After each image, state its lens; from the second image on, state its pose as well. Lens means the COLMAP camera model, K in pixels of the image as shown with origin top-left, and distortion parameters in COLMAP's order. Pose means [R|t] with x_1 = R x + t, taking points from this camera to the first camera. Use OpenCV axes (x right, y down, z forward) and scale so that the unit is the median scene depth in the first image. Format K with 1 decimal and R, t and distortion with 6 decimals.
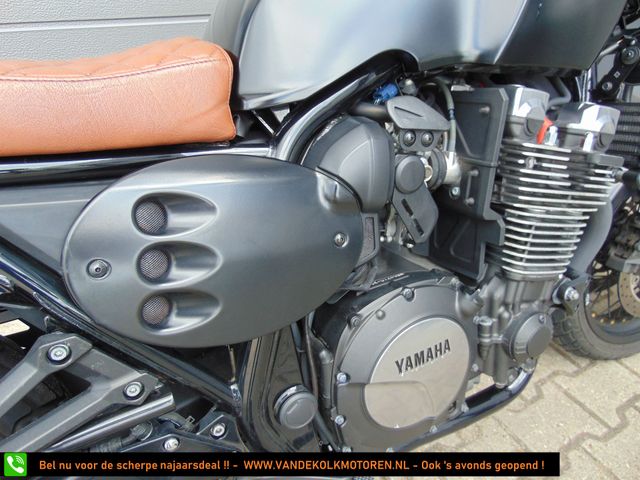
lens RADIAL K [[473.5, 0, 317.2], [0, 473.5, 237.4], [0, 0, 1]] dist [0.001359, 0.006826]
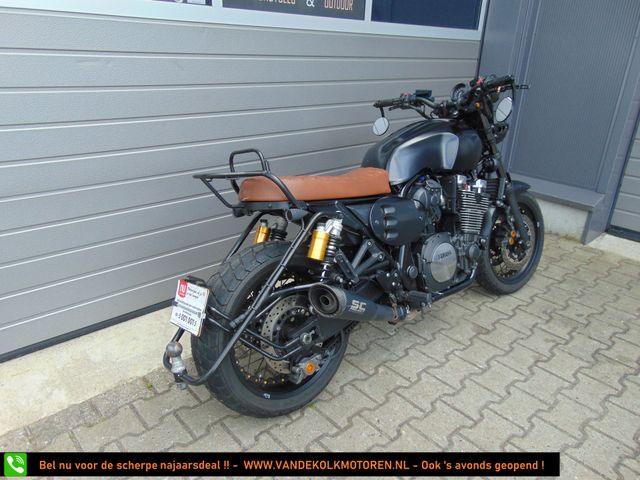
lens RADIAL K [[477.7, 0, 318.5], [0, 477.7, 241.3], [0, 0, 1]] dist [-0.020690, 0.053544]
pose [[0.979630, -0.081197, 0.183665, -1.253695], [0.115589, 0.975901, -0.185085, 0.680589], [-0.164210, 0.202544, 0.965407, -2.102134]]
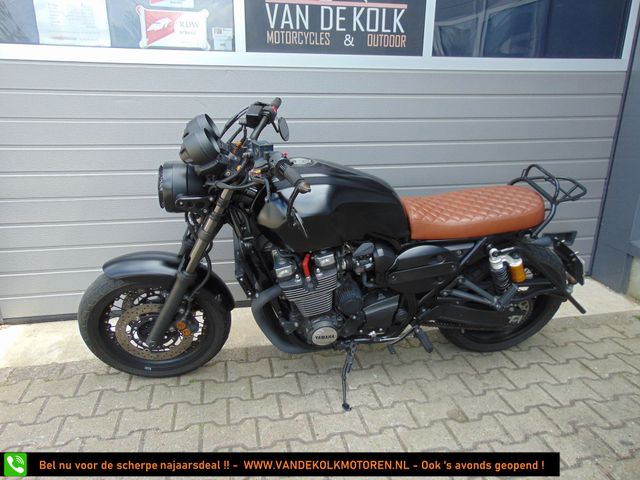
lens RADIAL K [[477.7, 0, 318.5], [0, 477.7, 241.3], [0, 0, 1]] dist [-0.020690, 0.053544]
pose [[0.944459, 0.067861, -0.321547, 0.826237], [-0.158596, 0.951085, -0.265113, 0.707229], [0.287828, 0.301384, 0.909023, -1.880703]]
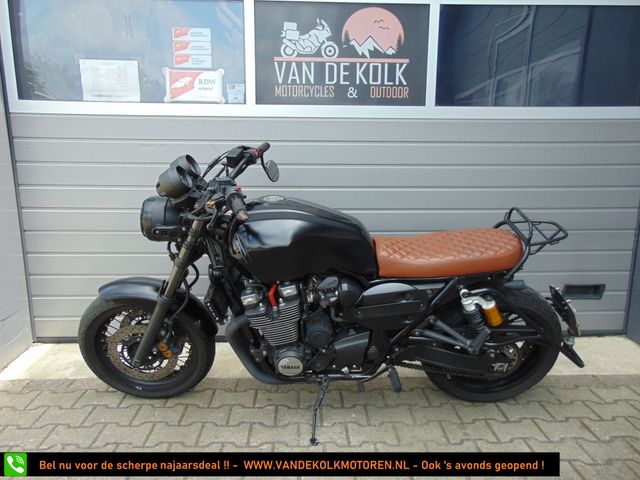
lens RADIAL K [[479.1, 0, 319.5], [0, 479.1, 240.5], [0, 0, 1]] dist [-0.019084, 0.052639]
pose [[0.878065, 0.058570, -0.474944, 1.559867], [-0.243464, 0.909110, -0.338000, 0.734501], [0.411980, 0.412418, 0.812517, -1.734316]]
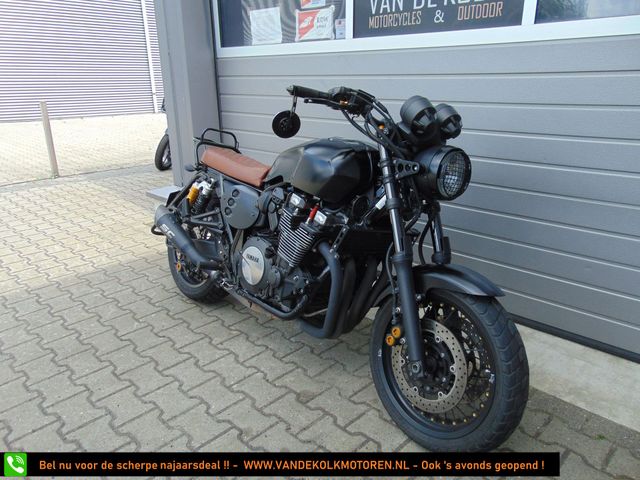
lens RADIAL K [[477.7, 0, 318.5], [0, 477.7, 241.3], [0, 0, 1]] dist [-0.020690, 0.053544]
pose [[0.255374, 0.275498, -0.926760, 3.508315], [-0.524899, 0.844488, 0.106403, -0.464189], [0.811952, 0.459283, 0.360269, 0.108863]]
